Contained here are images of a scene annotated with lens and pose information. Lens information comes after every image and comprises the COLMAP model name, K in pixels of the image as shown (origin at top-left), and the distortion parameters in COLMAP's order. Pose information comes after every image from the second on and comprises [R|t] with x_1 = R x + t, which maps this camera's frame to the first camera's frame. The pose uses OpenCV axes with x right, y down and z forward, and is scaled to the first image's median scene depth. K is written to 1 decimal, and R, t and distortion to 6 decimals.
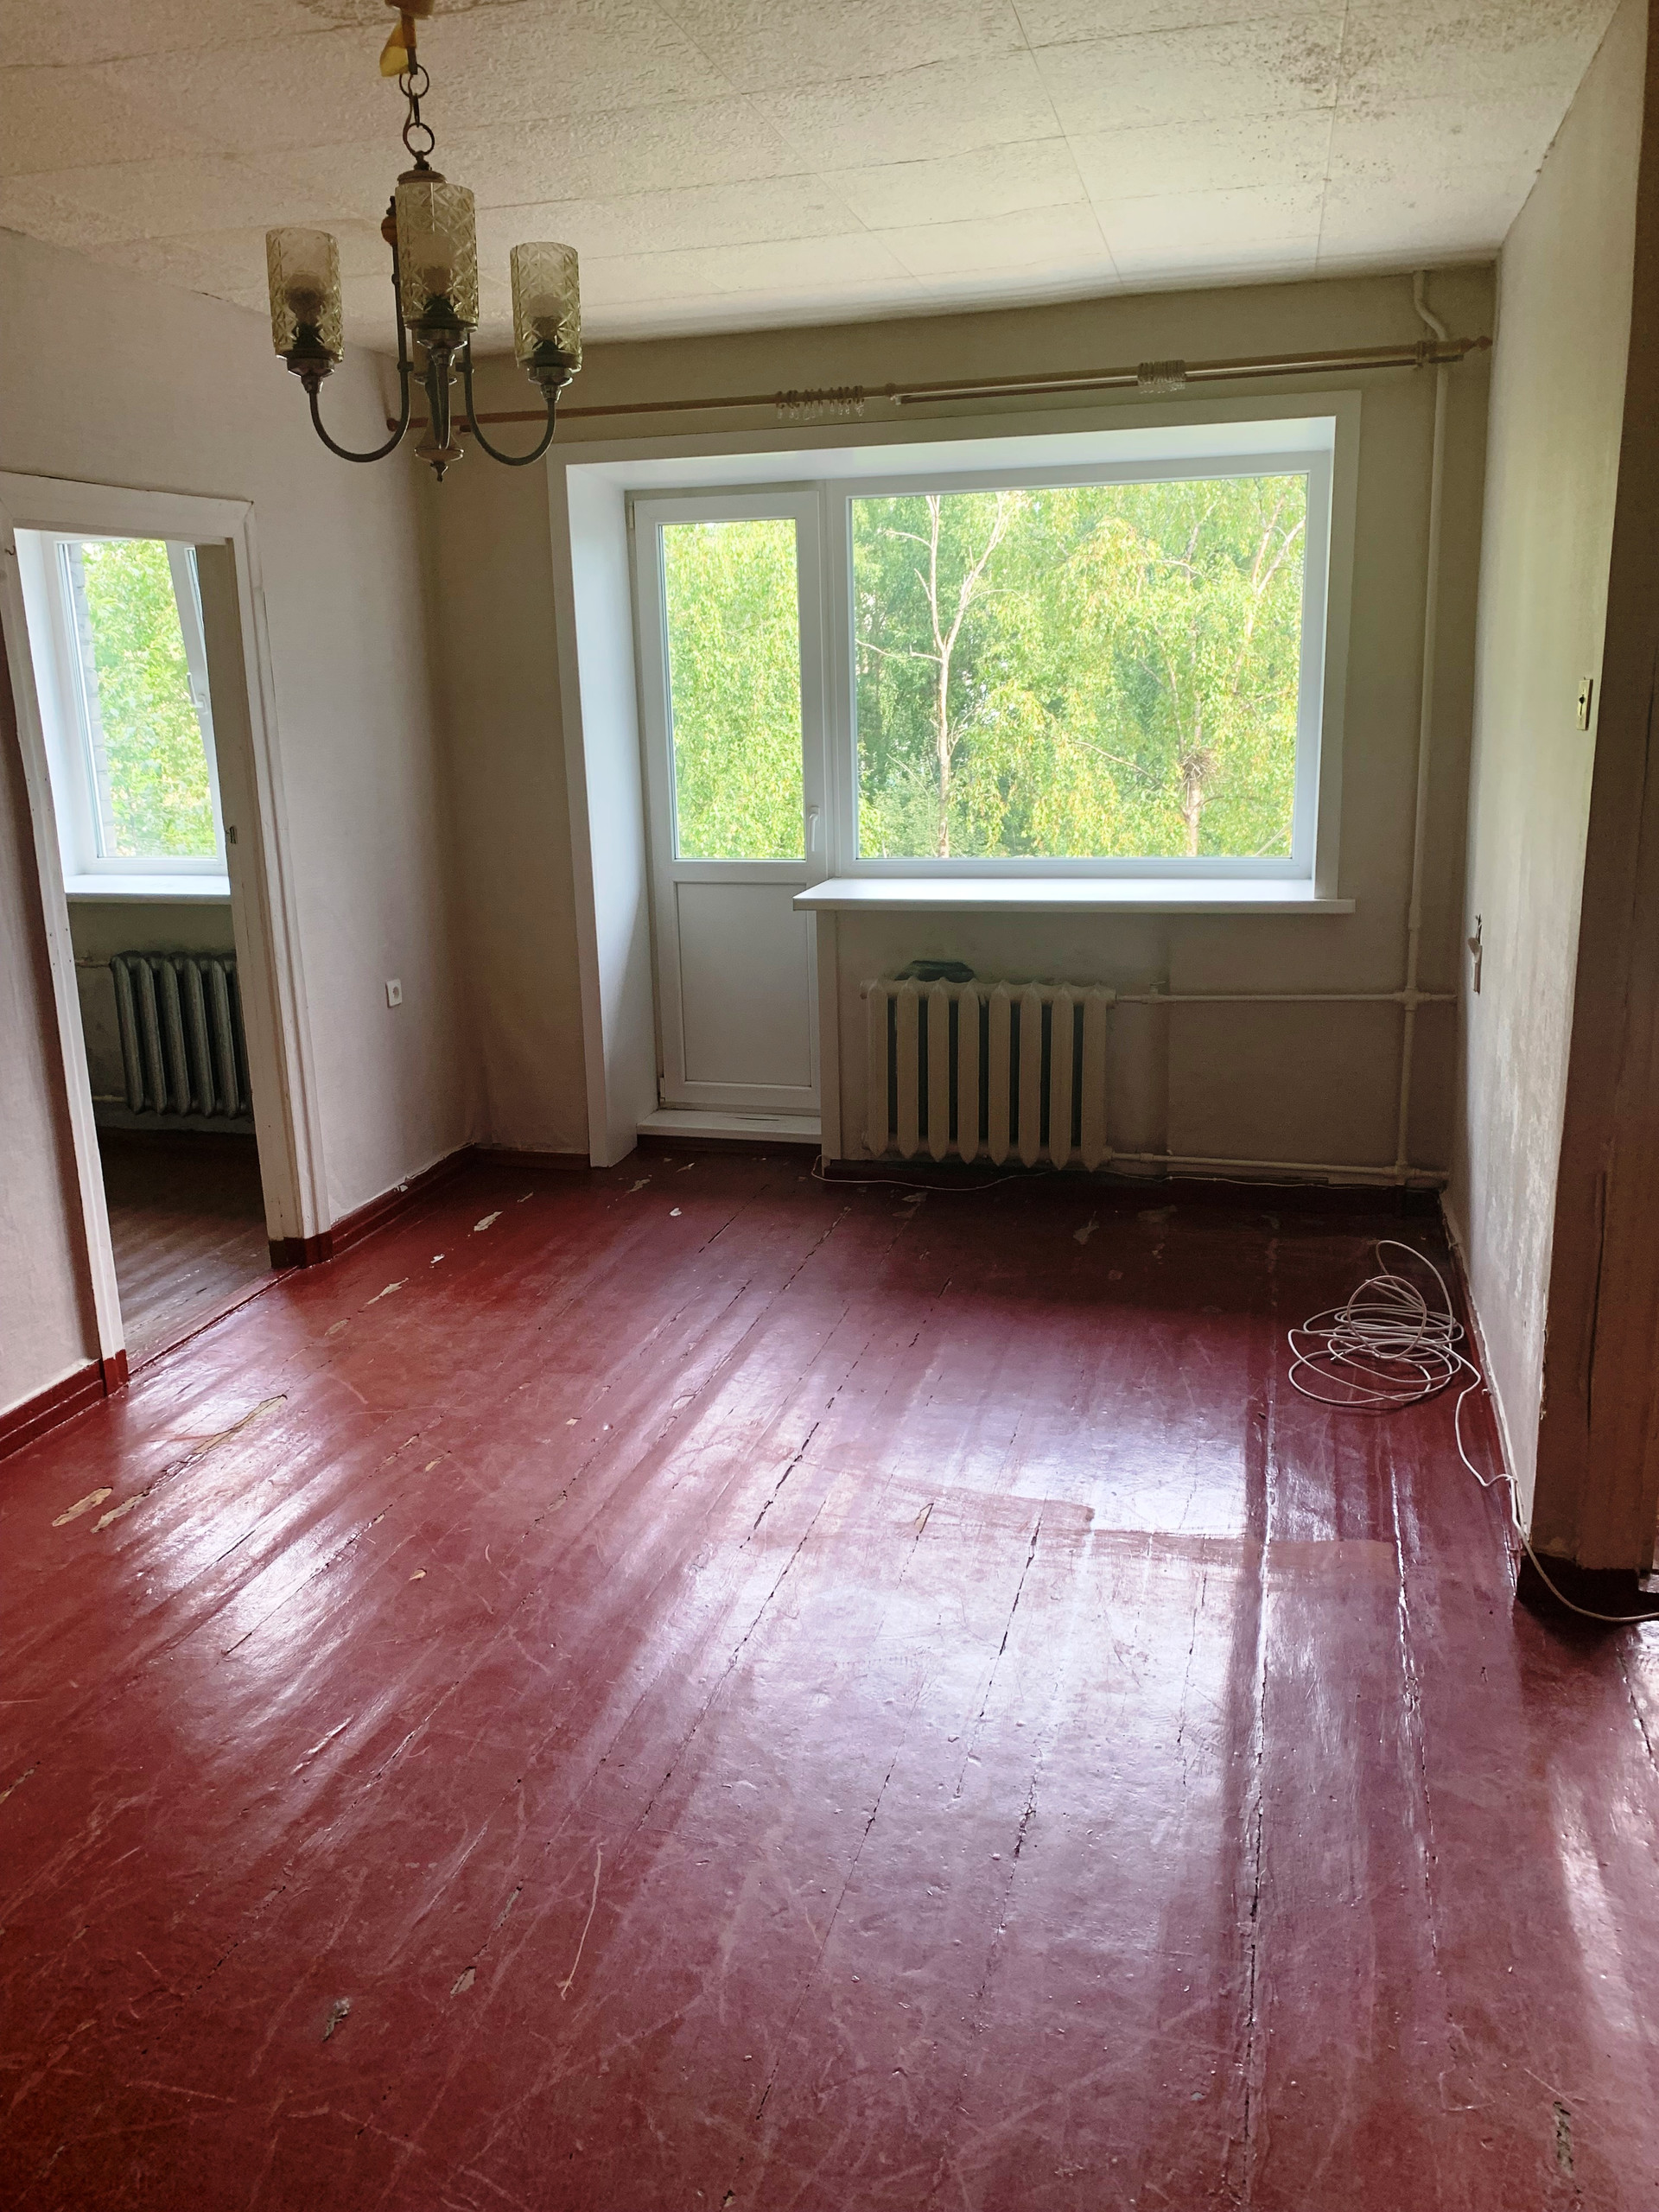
lens RADIAL K [[1684.2, 0, 815.2], [0, 1684.2, 1103.9], [0, 0, 1]] dist [0.046201, -0.003115]
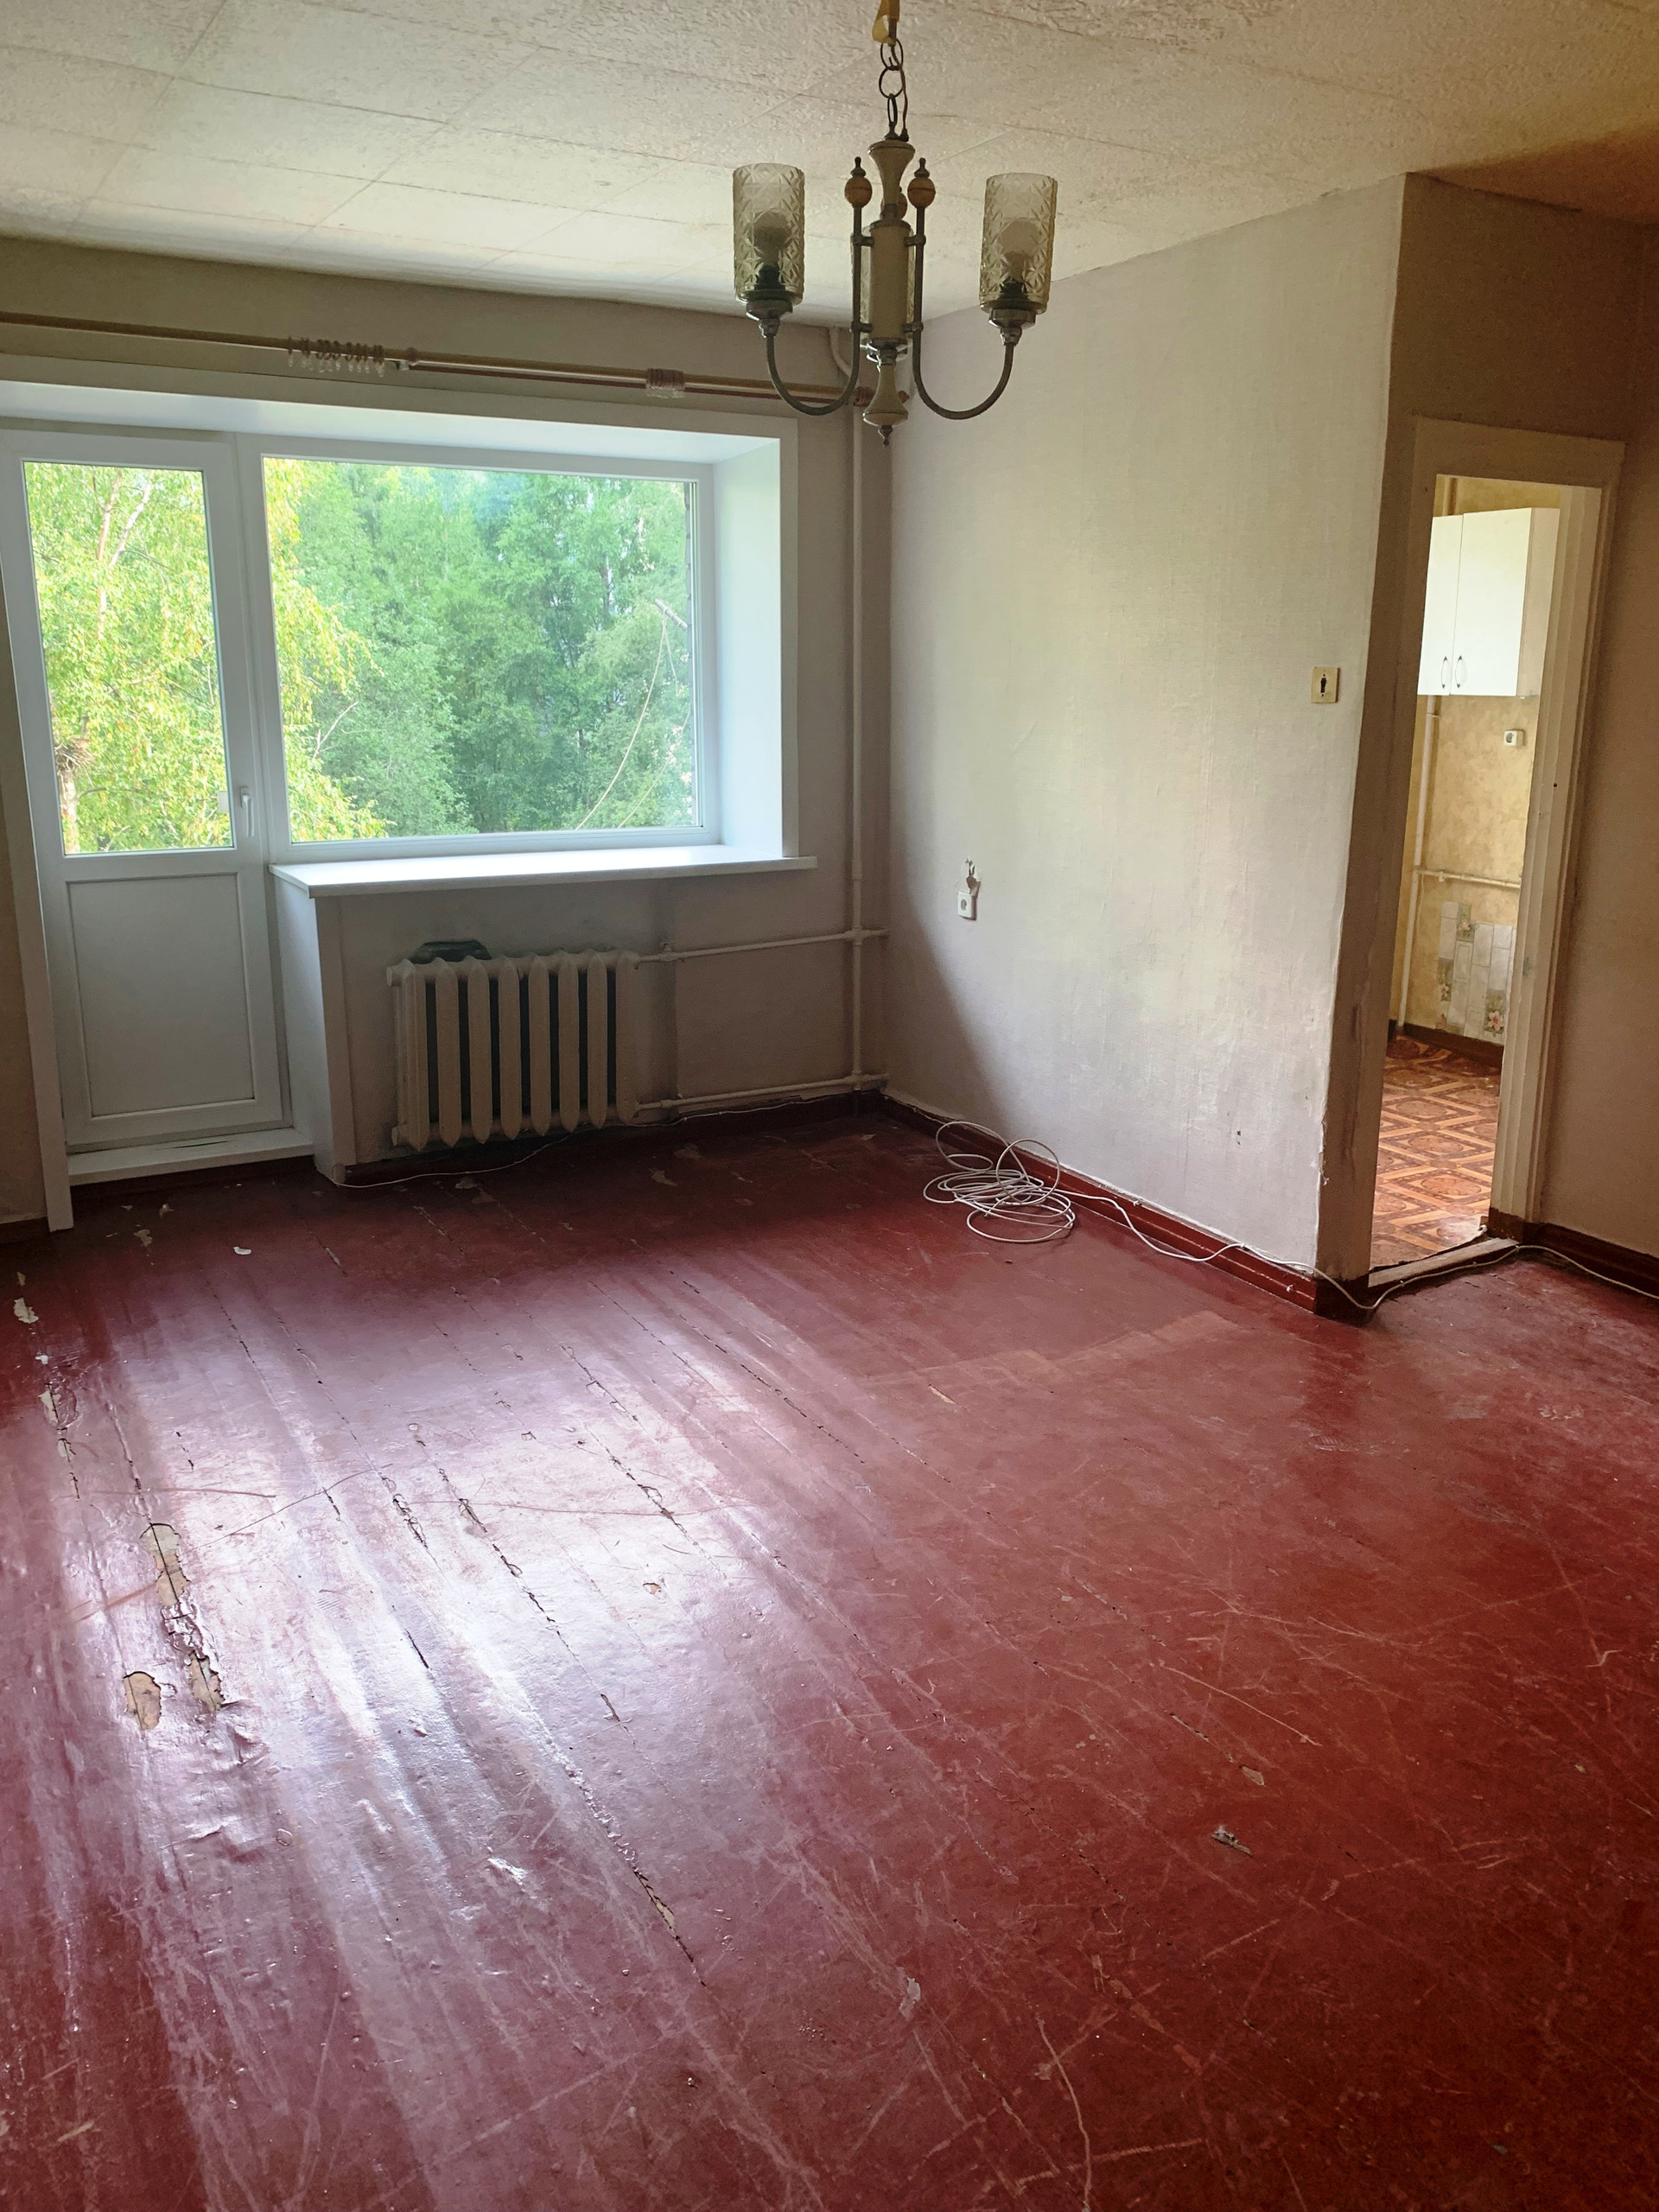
lens RADIAL K [[1676.5, 0, 833.7], [0, 1676.5, 1089.0], [0, 0, 1]] dist [0.149035, -0.282715]
pose [[0.697638, -0.147172, 0.701172, -0.486217], [0.153284, 0.986673, 0.054585, -0.020348], [-0.699861, 0.069398, 0.710900, 0.149576]]
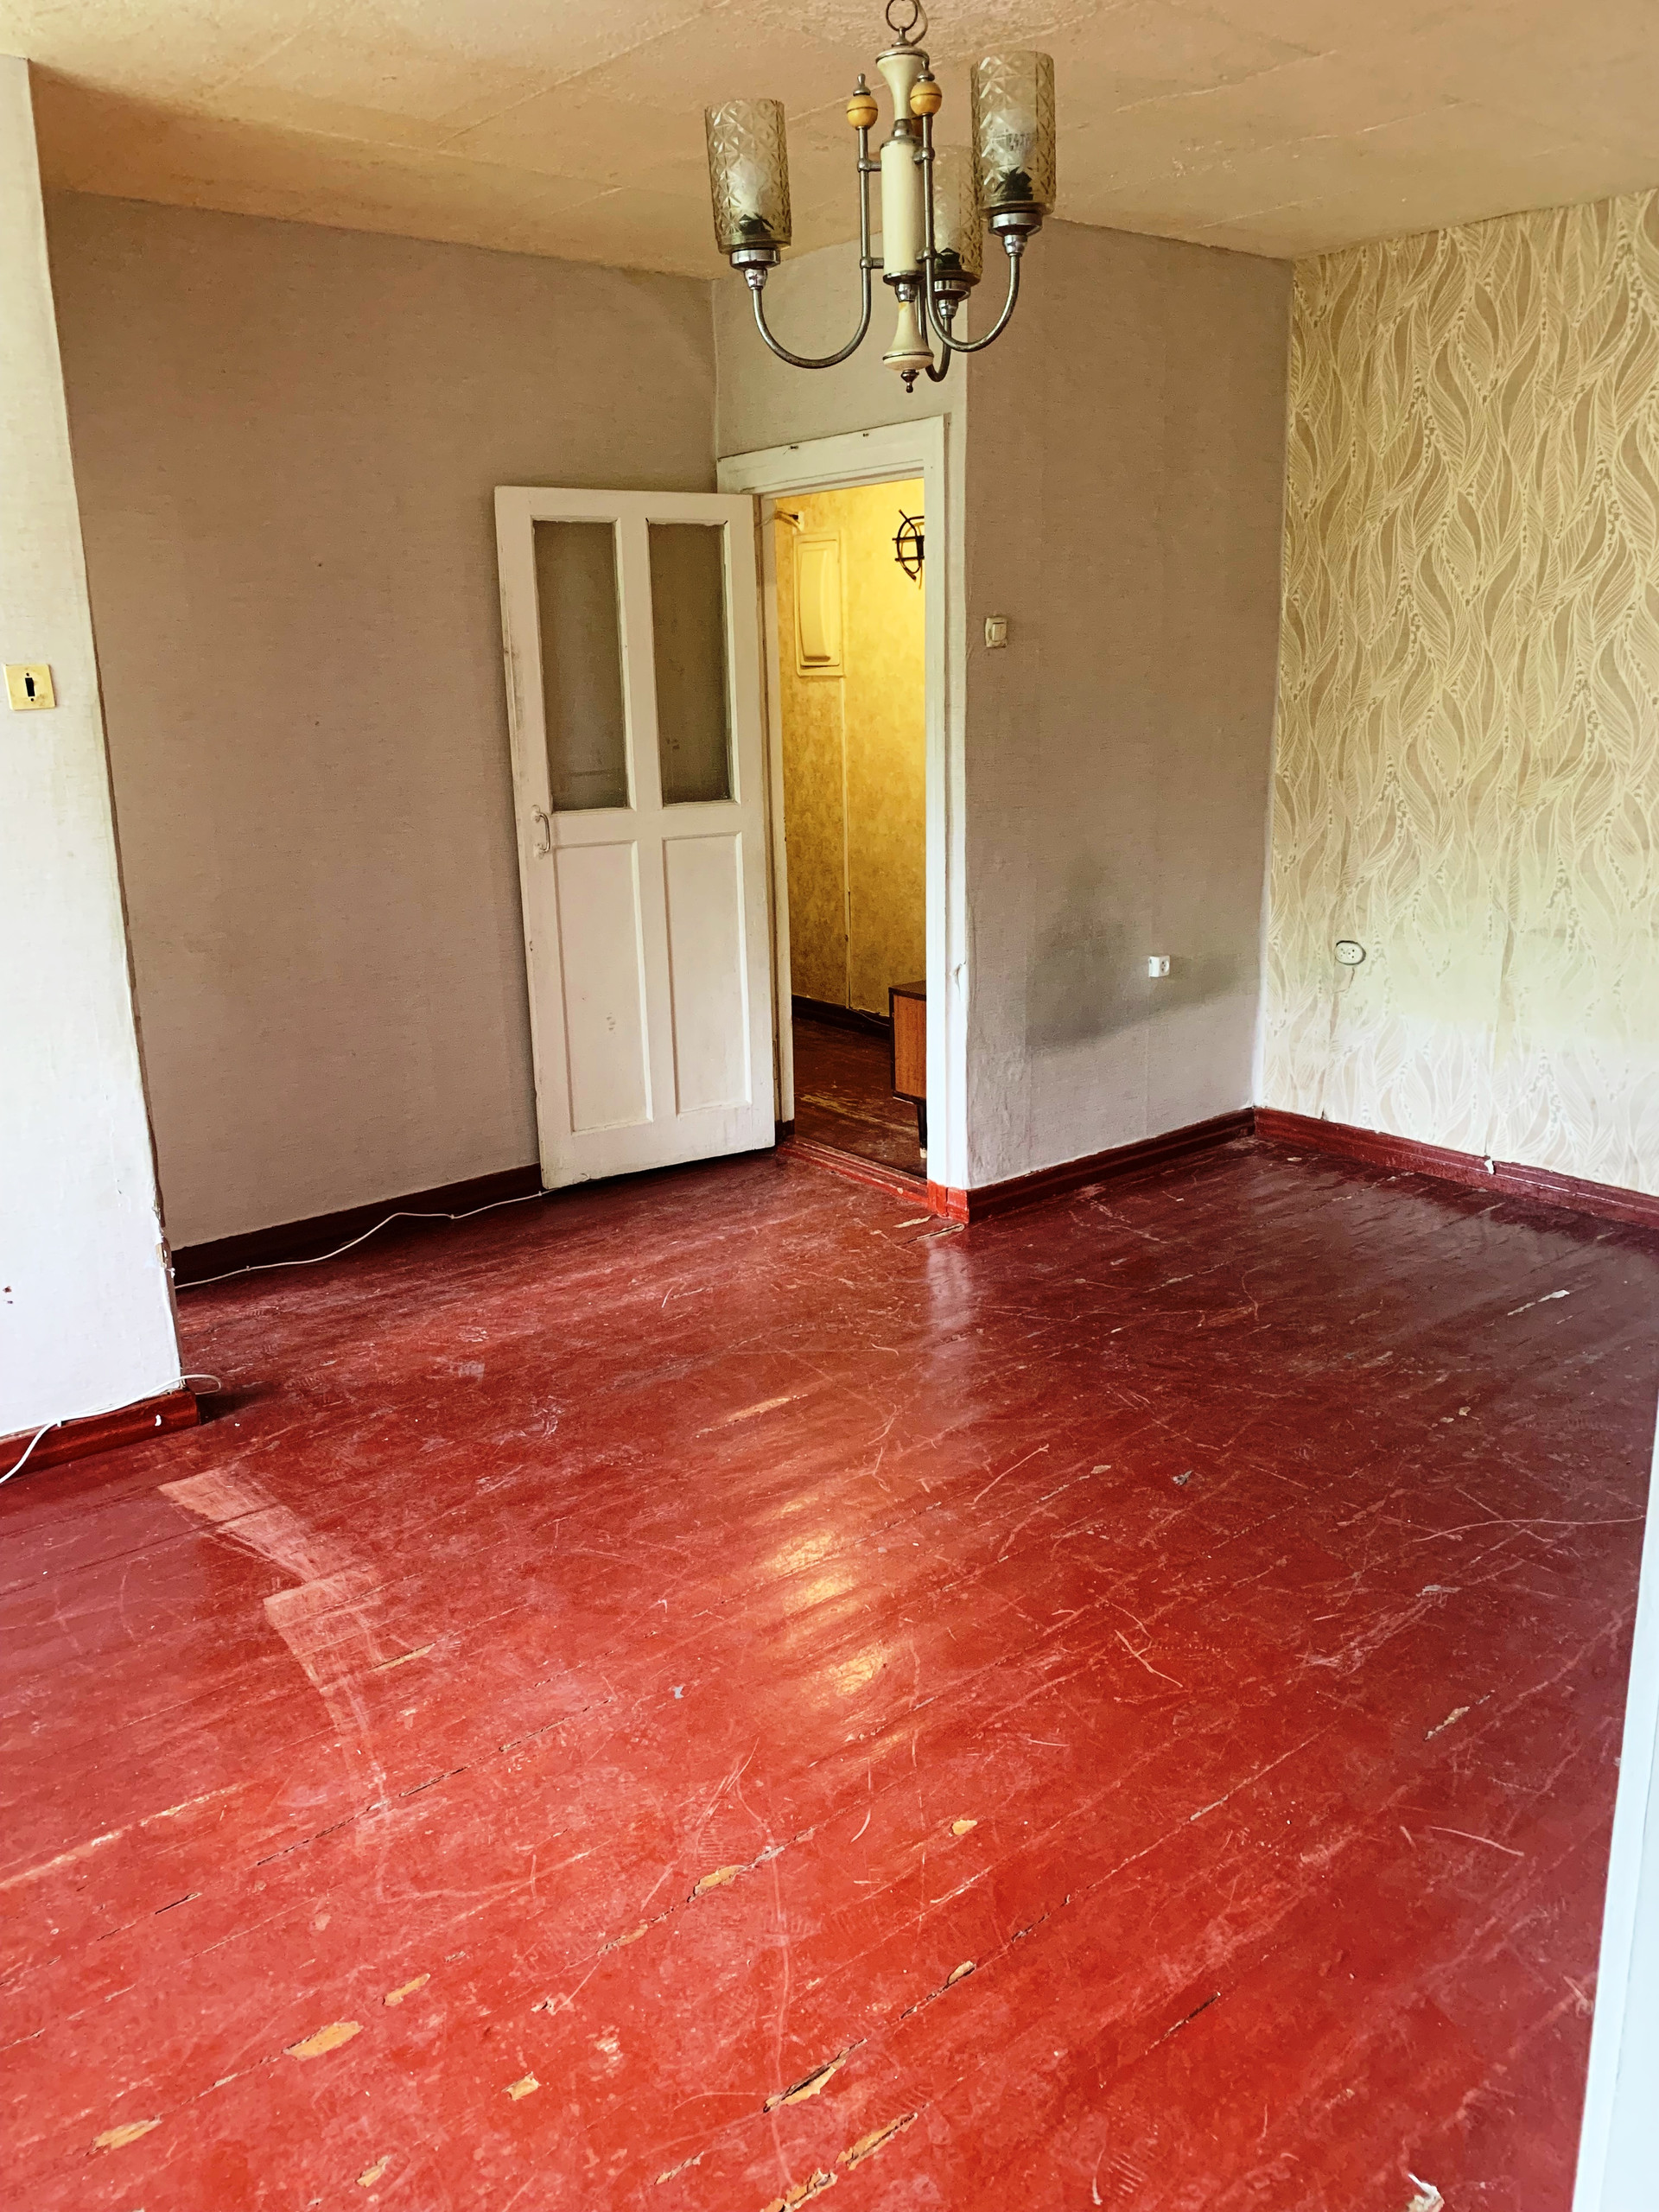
lens RADIAL K [[1685.2, 0, 830.5], [0, 1685.2, 1091.6], [0, 0, 1]] dist [0.039921, -0.038526]
pose [[-0.815923, -0.096431, 0.570062, -0.355619], [0.194309, 0.882904, 0.427463, -0.200739], [-0.544531, 0.459545, -0.701644, 0.866162]]
